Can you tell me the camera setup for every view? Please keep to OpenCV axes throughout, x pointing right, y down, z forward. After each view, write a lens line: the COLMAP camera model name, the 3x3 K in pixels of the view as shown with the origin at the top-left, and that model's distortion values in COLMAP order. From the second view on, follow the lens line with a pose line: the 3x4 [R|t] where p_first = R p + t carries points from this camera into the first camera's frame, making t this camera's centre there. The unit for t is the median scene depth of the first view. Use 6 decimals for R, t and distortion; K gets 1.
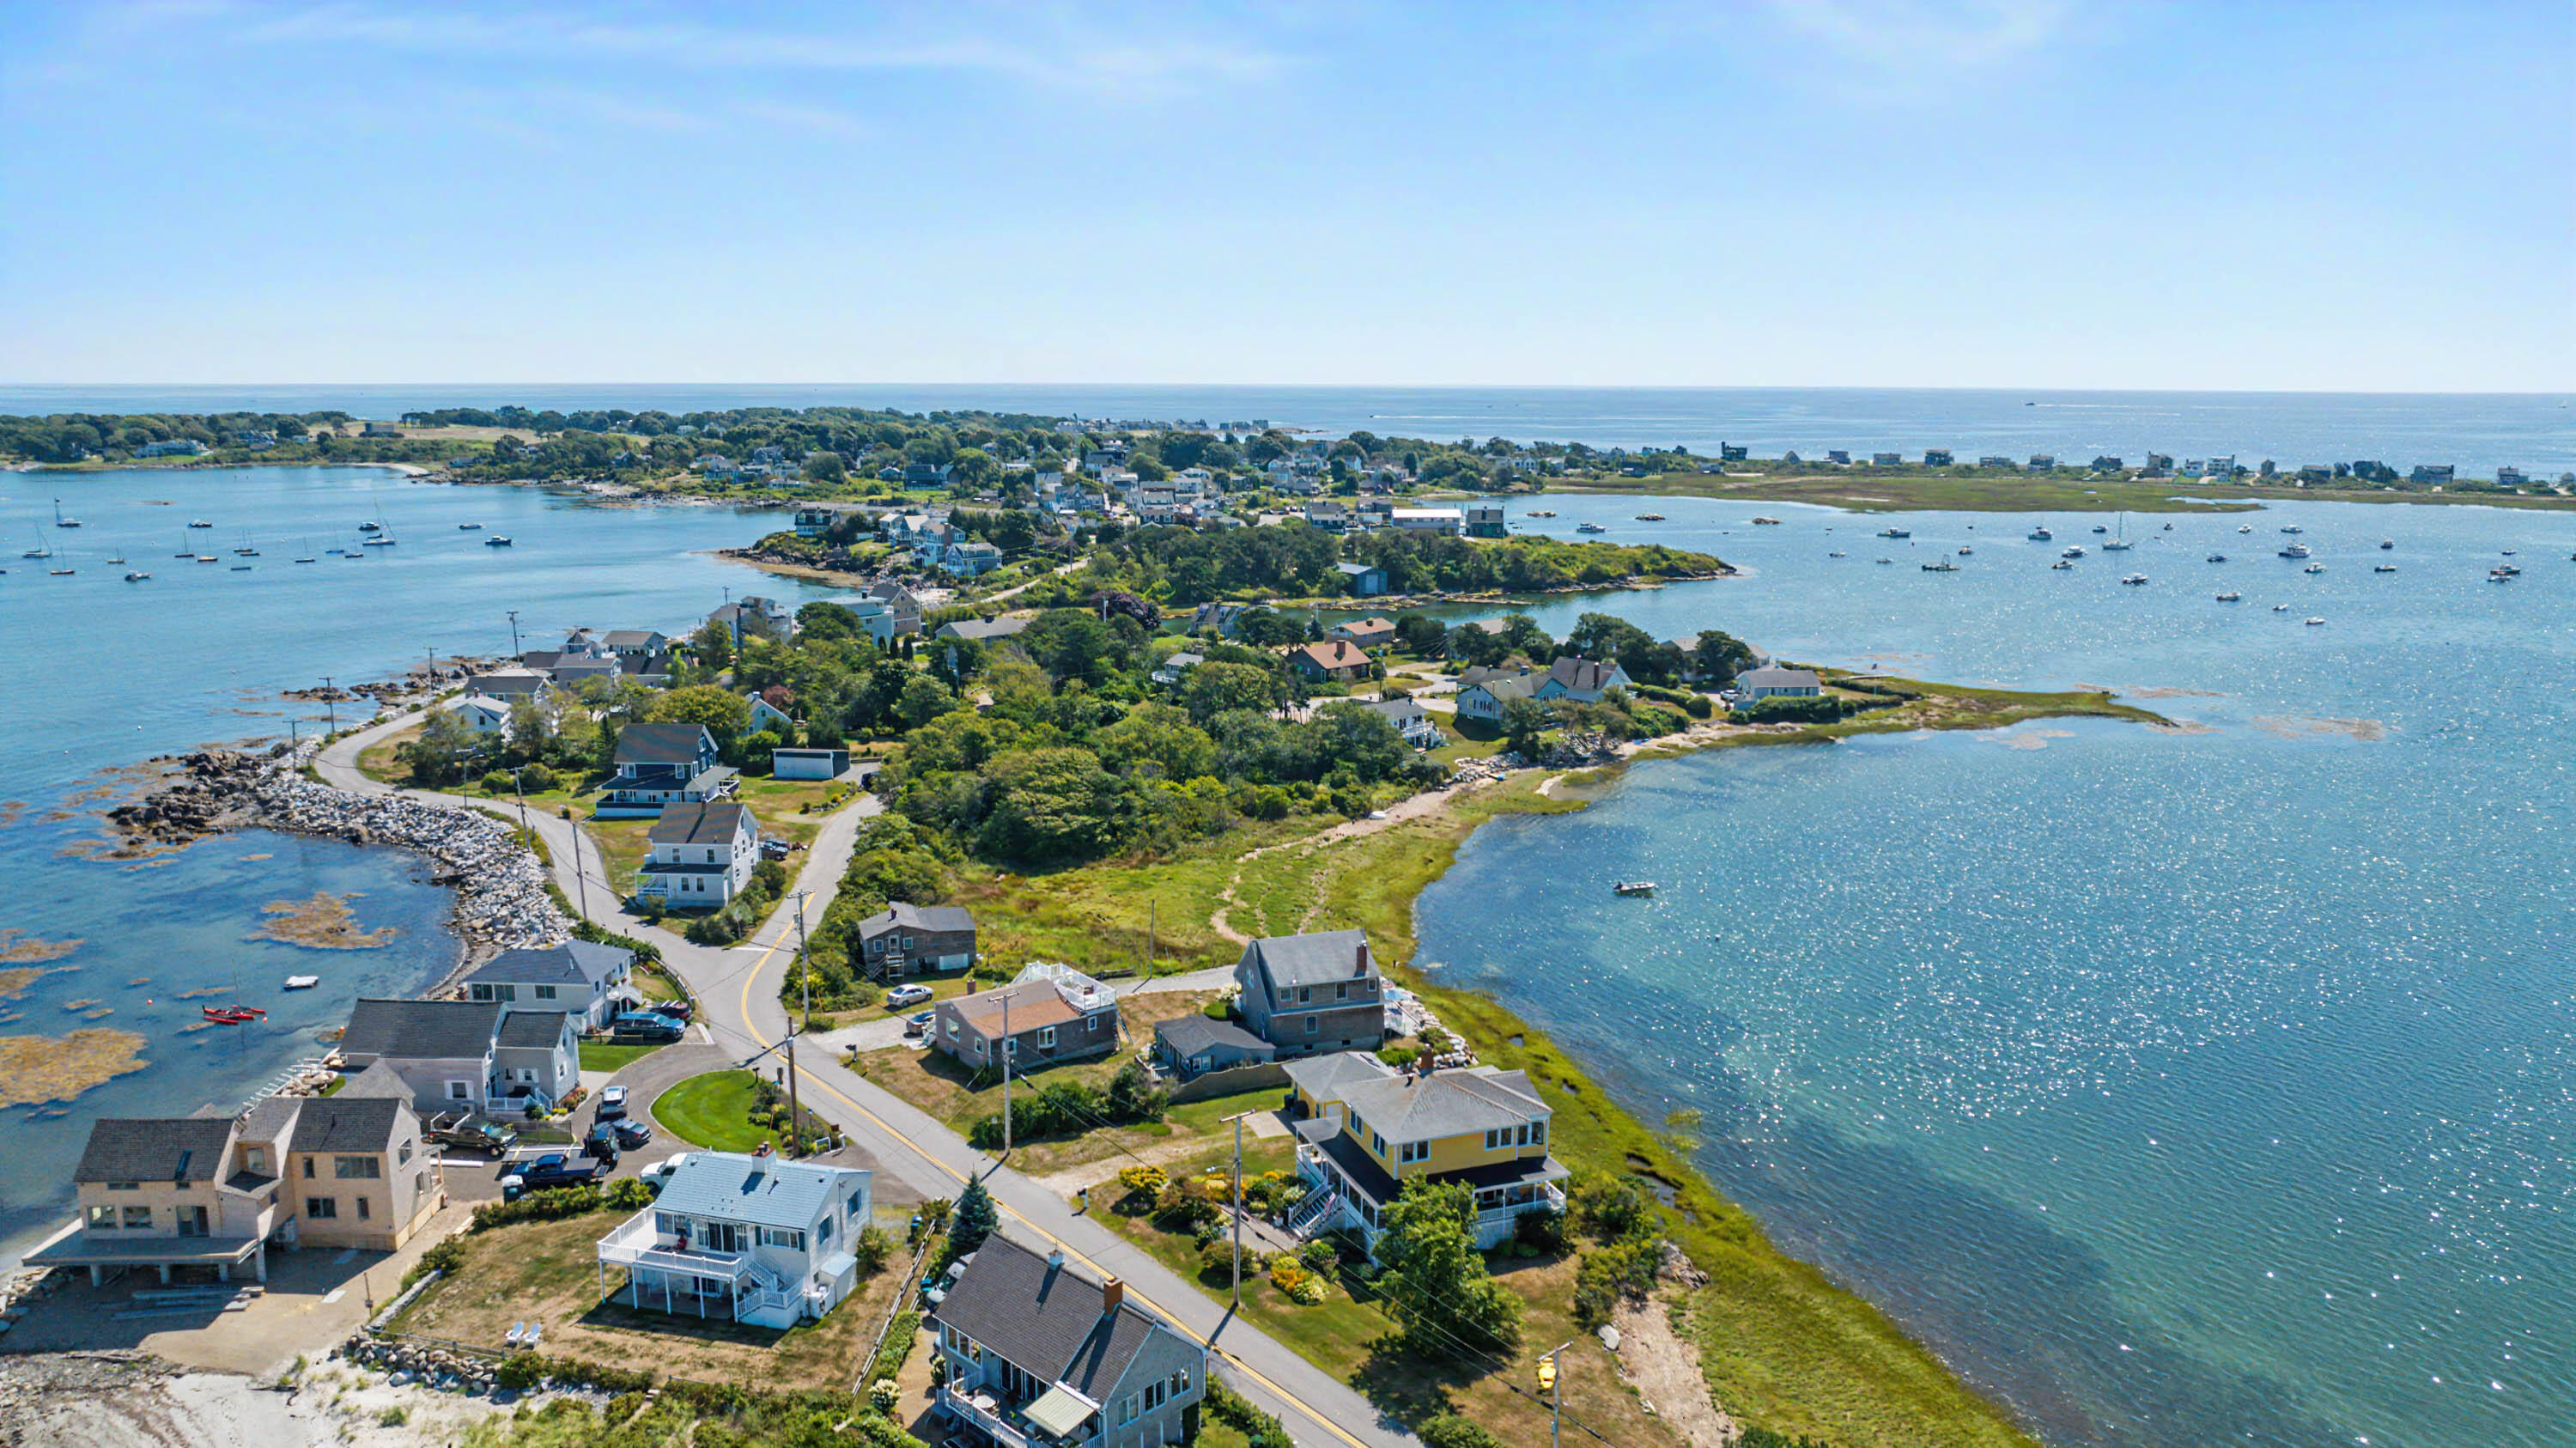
lens RADIAL K [[1821.7, 0, 1285.3], [0, 1821.7, 716.0], [0, 0, 1]] dist [-0.031154, 0.031285]
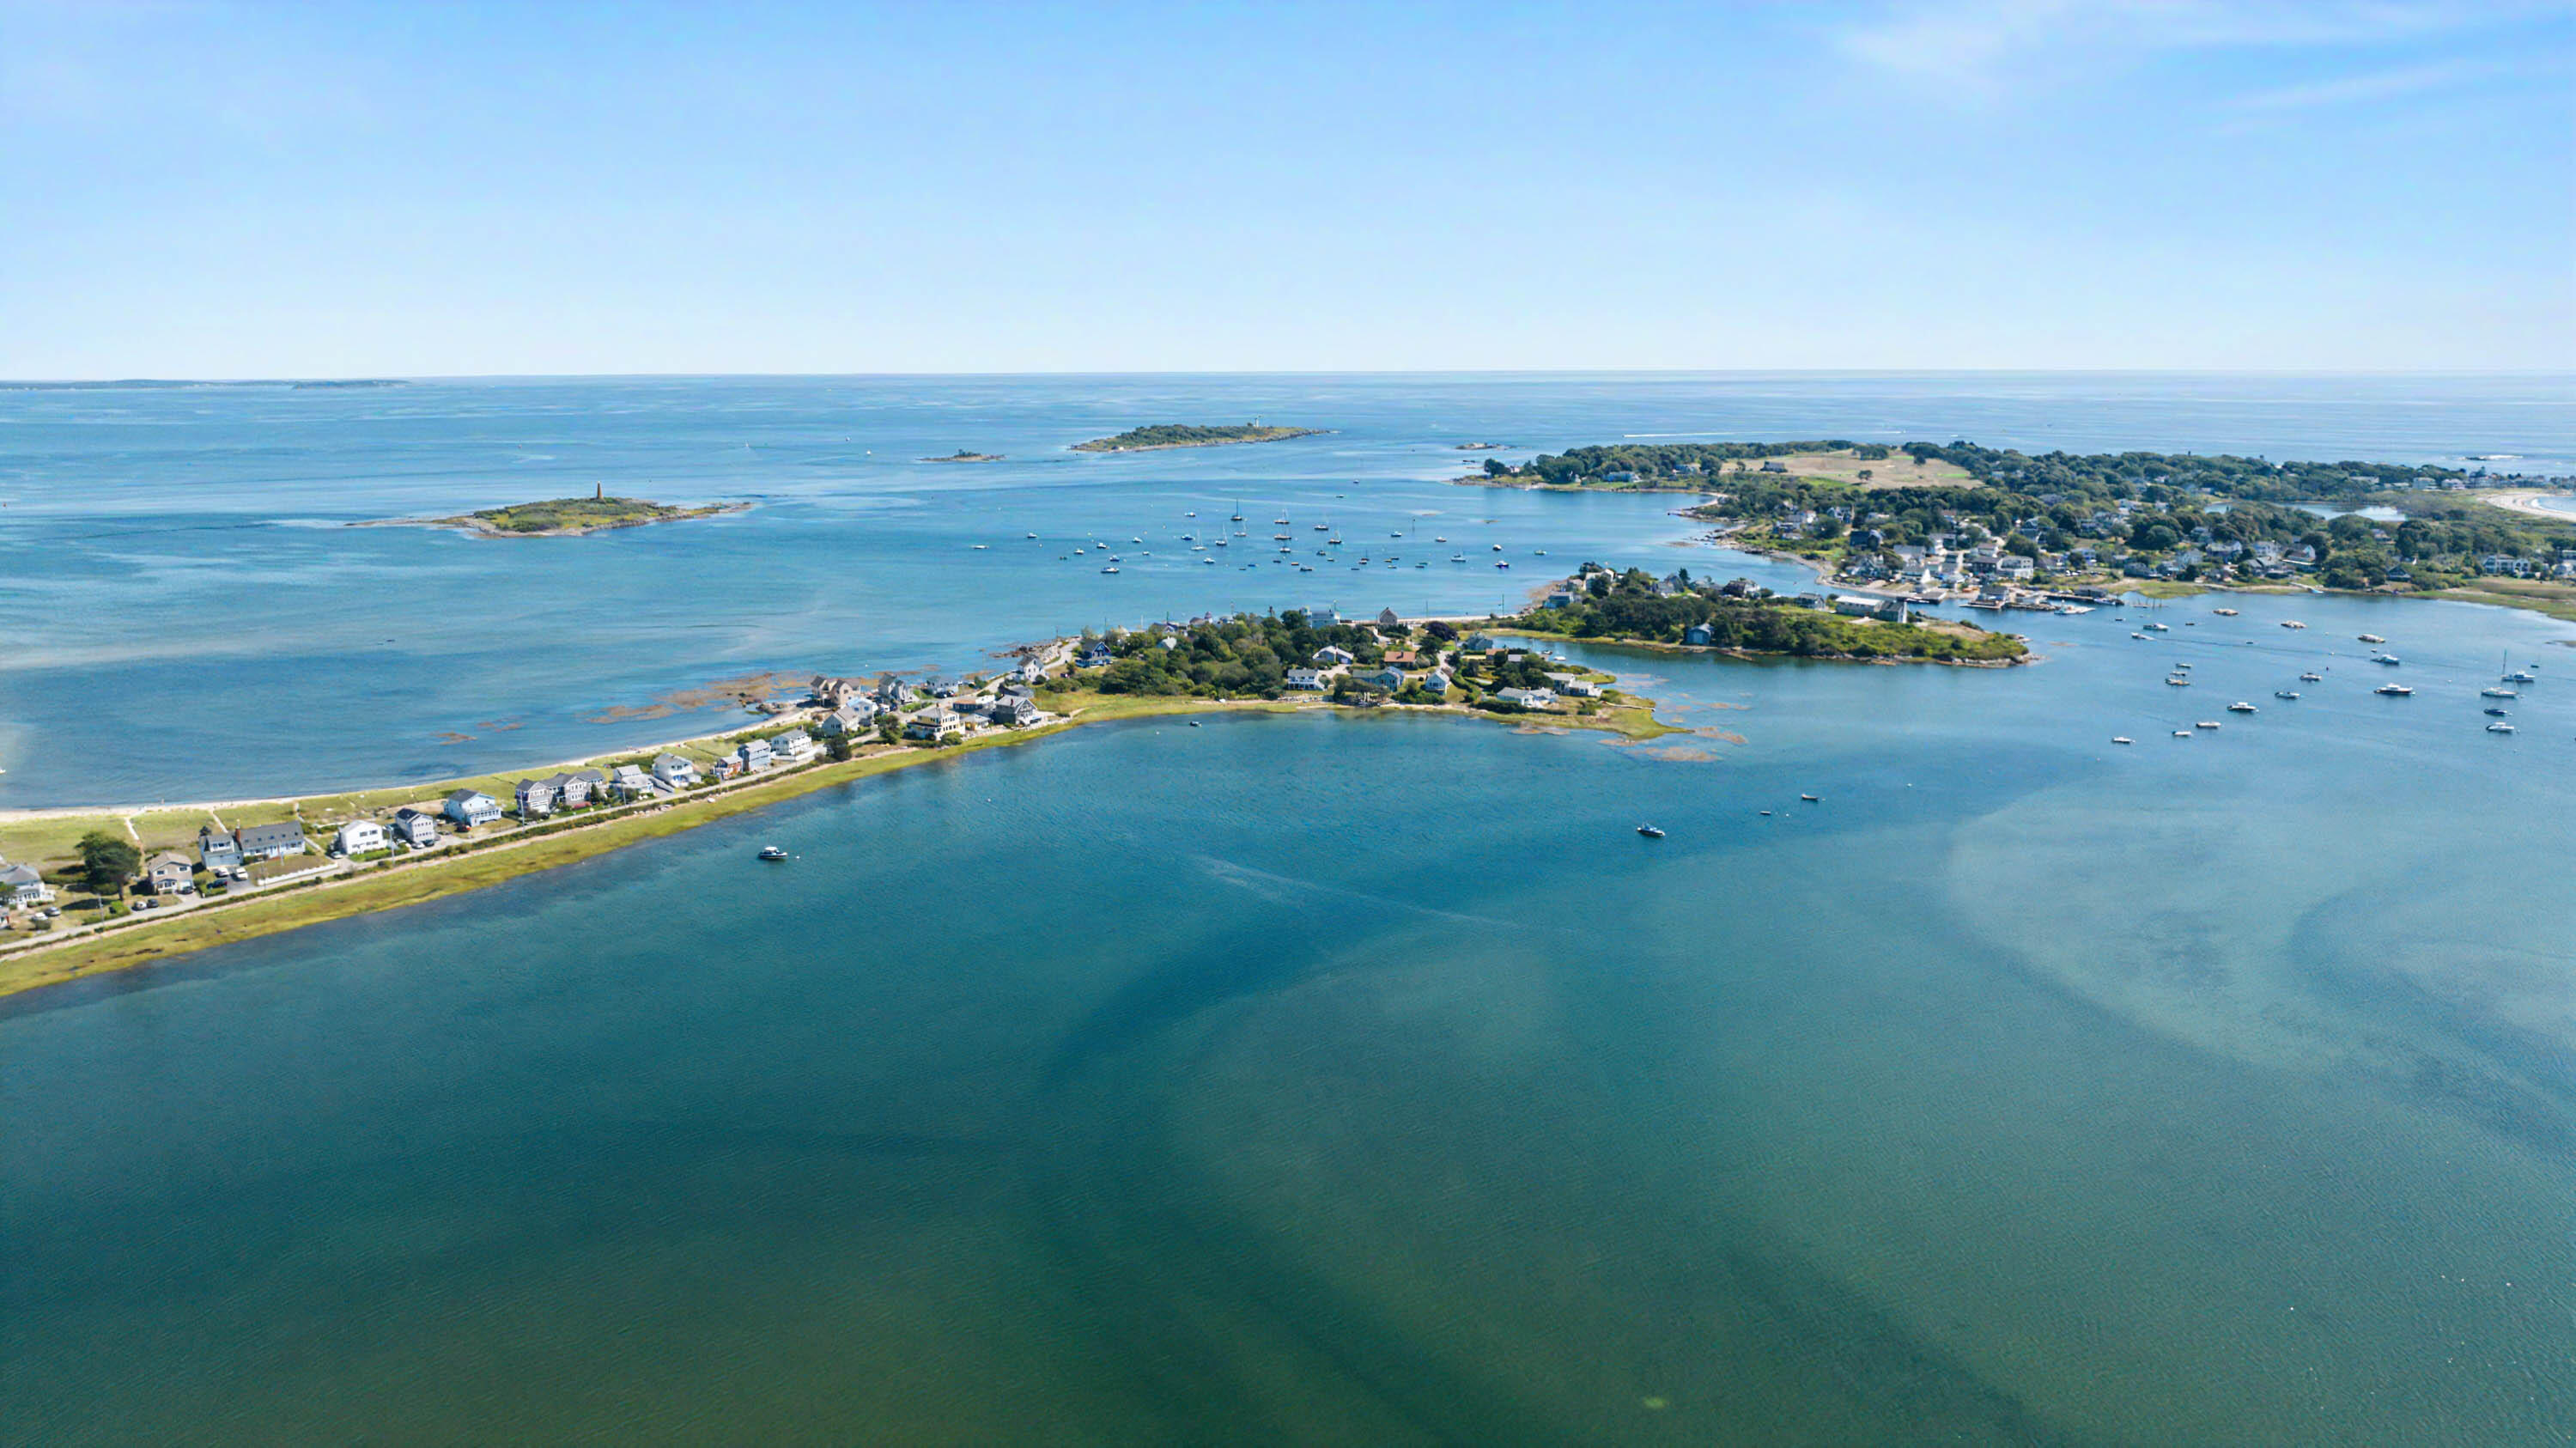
lens RADIAL K [[1821.7, 0, 1296.0], [0, 1821.7, 725.5], [0, 0, 1]] dist [-0.031154, 0.031285]
pose [[0.582909, 0.154675, -0.797679, 1.029771], [-0.143403, 0.985888, 0.086377, -0.073250], [0.799783, 0.064039, 0.596864, -0.266096]]
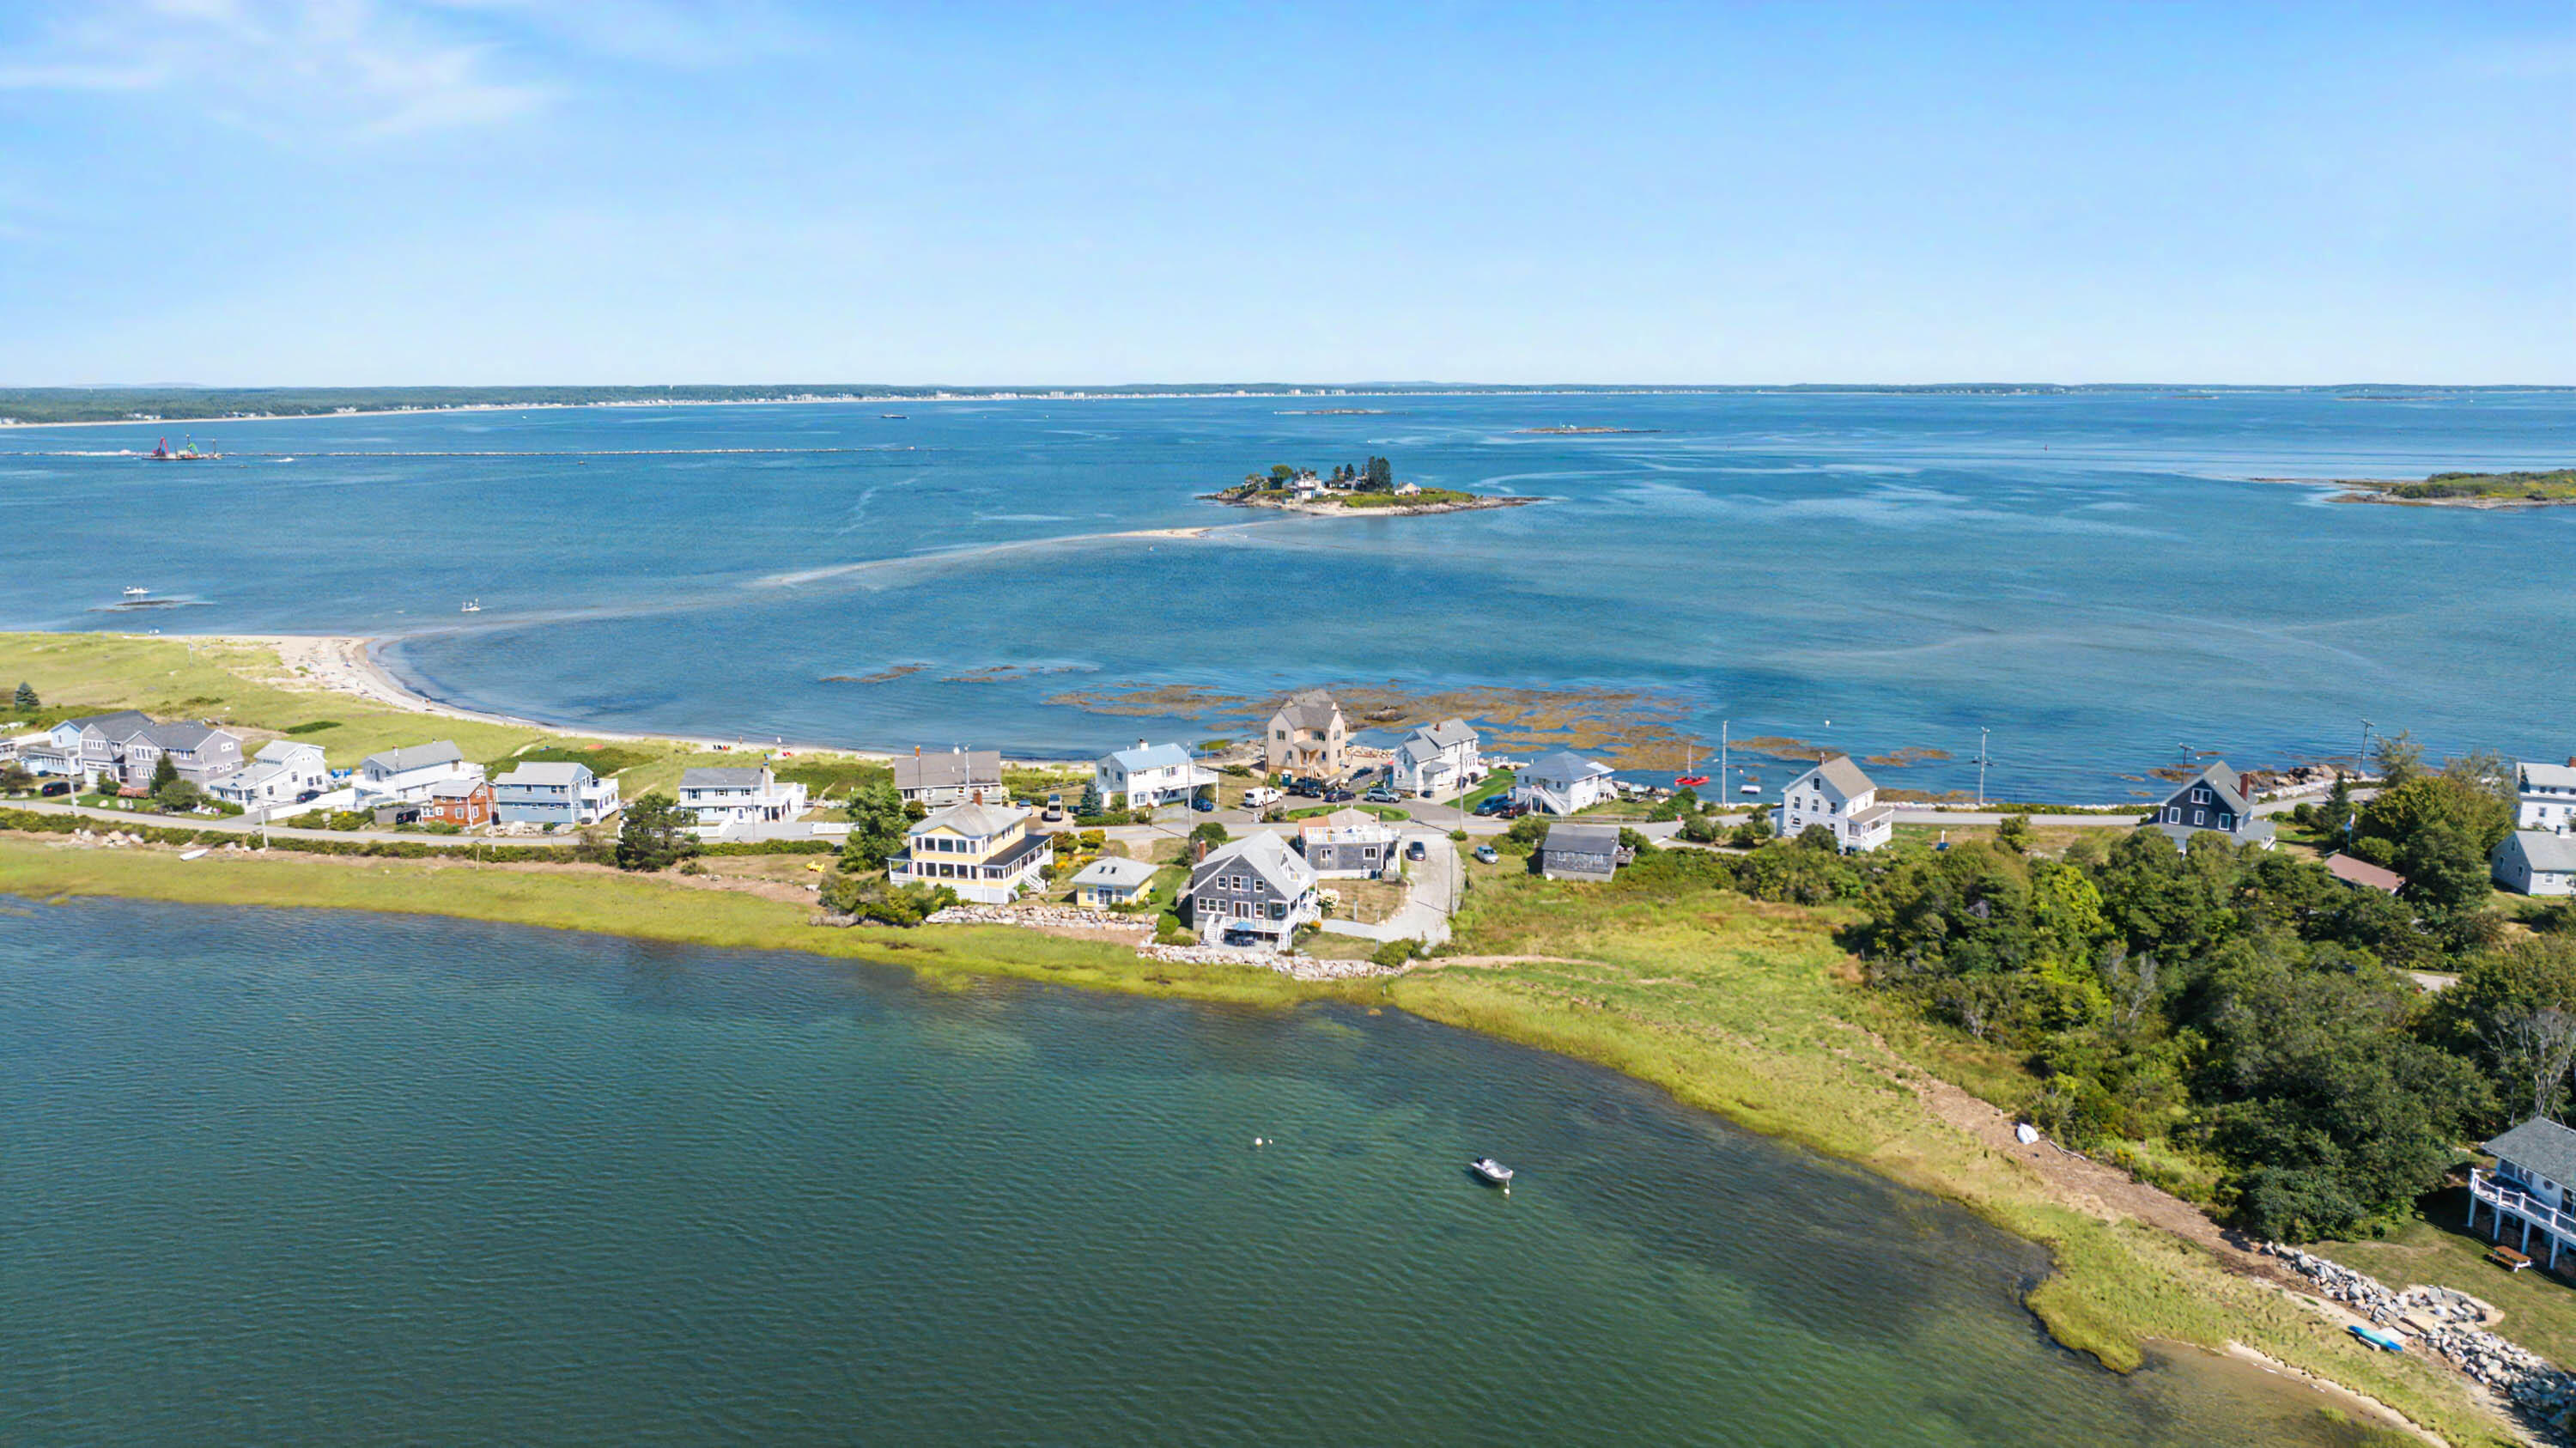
lens RADIAL K [[1821.7, 0, 1285.1], [0, 1821.7, 725.1], [0, 0, 1]] dist [-0.031154, 0.031285]
pose [[-0.581261, 0.149308, -0.799902, 0.271076], [-0.148650, 0.946996, 0.284783, -0.085238], [0.800025, 0.284439, -0.528257, 0.457540]]
